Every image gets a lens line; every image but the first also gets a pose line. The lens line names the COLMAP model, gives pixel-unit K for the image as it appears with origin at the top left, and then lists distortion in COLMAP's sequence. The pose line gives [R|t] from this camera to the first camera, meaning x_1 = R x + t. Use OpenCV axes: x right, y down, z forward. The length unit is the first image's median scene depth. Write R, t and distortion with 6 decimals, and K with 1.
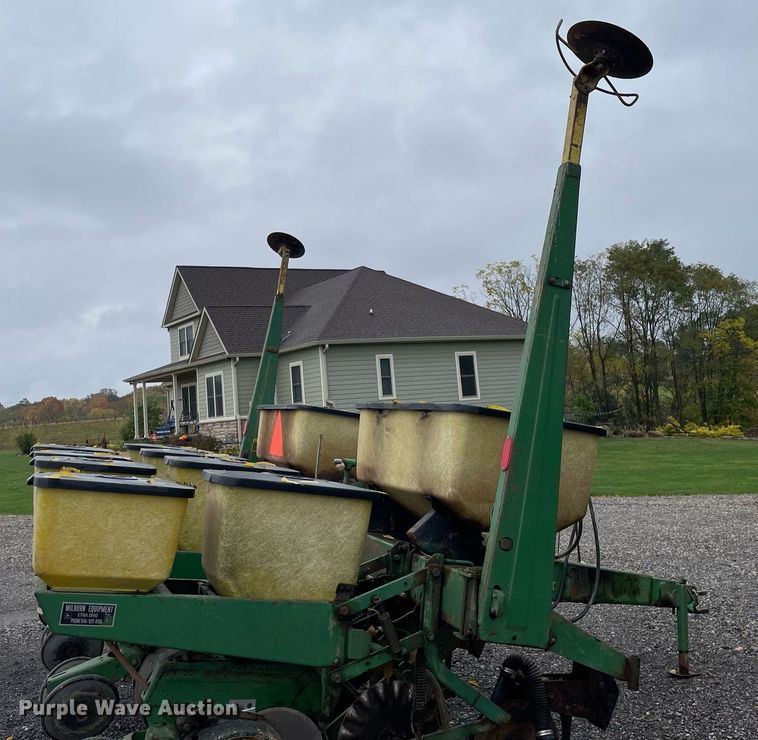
lens RADIAL K [[852.4, 0, 359.6], [0, 852.4, 305.8], [0, 0, 1]] dist [0.099325, -0.125222]
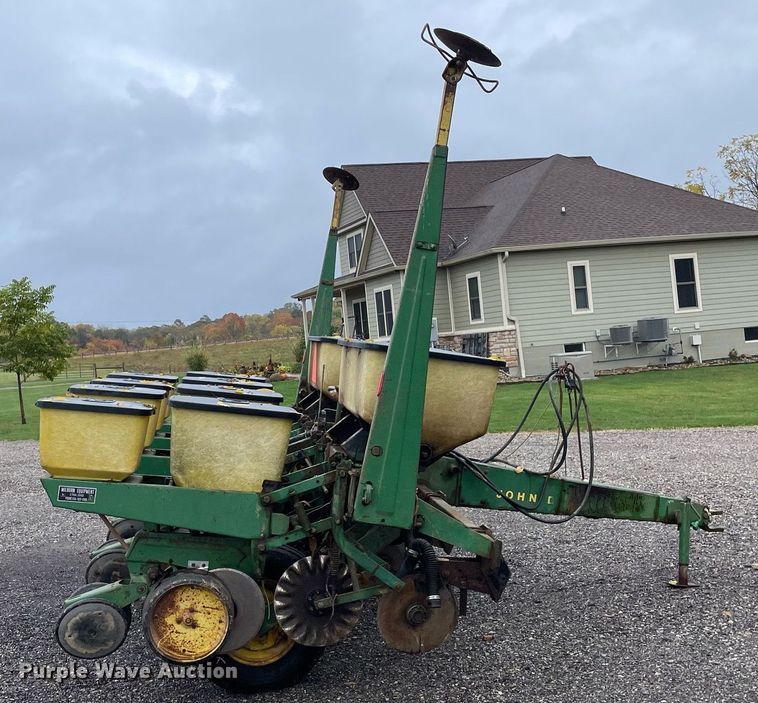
lens RADIAL K [[979.7, 0, 332.2], [0, 979.7, 316.2], [0, 0, 1]] dist [0.102486, -0.051225]
pose [[0.975392, -0.018340, -0.219712, 0.396375], [0.042265, 0.993606, 0.104690, -0.077047], [0.216387, -0.111400, 0.969931, -0.395741]]
